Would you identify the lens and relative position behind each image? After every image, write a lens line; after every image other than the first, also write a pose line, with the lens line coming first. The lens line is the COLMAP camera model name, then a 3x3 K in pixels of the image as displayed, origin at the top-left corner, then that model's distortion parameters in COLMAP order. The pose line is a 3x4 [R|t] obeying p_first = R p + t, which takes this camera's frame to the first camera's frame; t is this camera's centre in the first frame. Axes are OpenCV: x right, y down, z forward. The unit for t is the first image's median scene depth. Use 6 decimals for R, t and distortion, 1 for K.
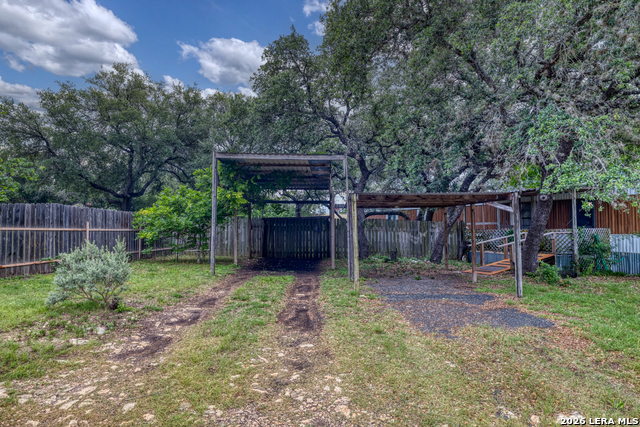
lens RADIAL K [[369.4, 0, 319.2], [0, 369.4, 212.4], [0, 0, 1]] dist [-0.003770, -0.000425]
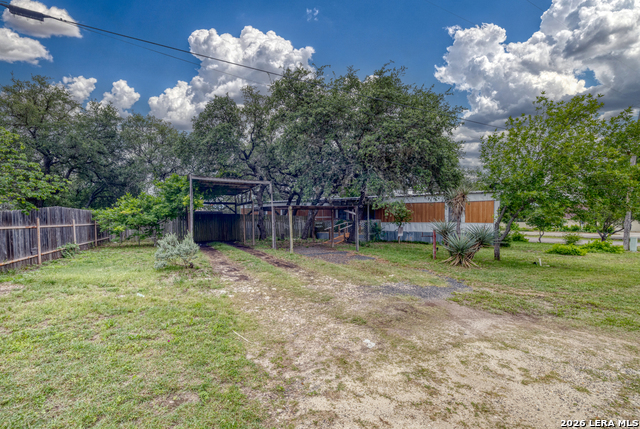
lens RADIAL K [[282.0, 0, 319.0], [0, 282.0, 216.0], [0, 0, 1]] dist [0.002513, -0.000445]
pose [[0.880237, -0.003610, 0.474521, -0.329556], [-0.014220, 0.999321, 0.033980, -0.030744], [-0.474321, -0.036658, 0.879588, -0.282310]]
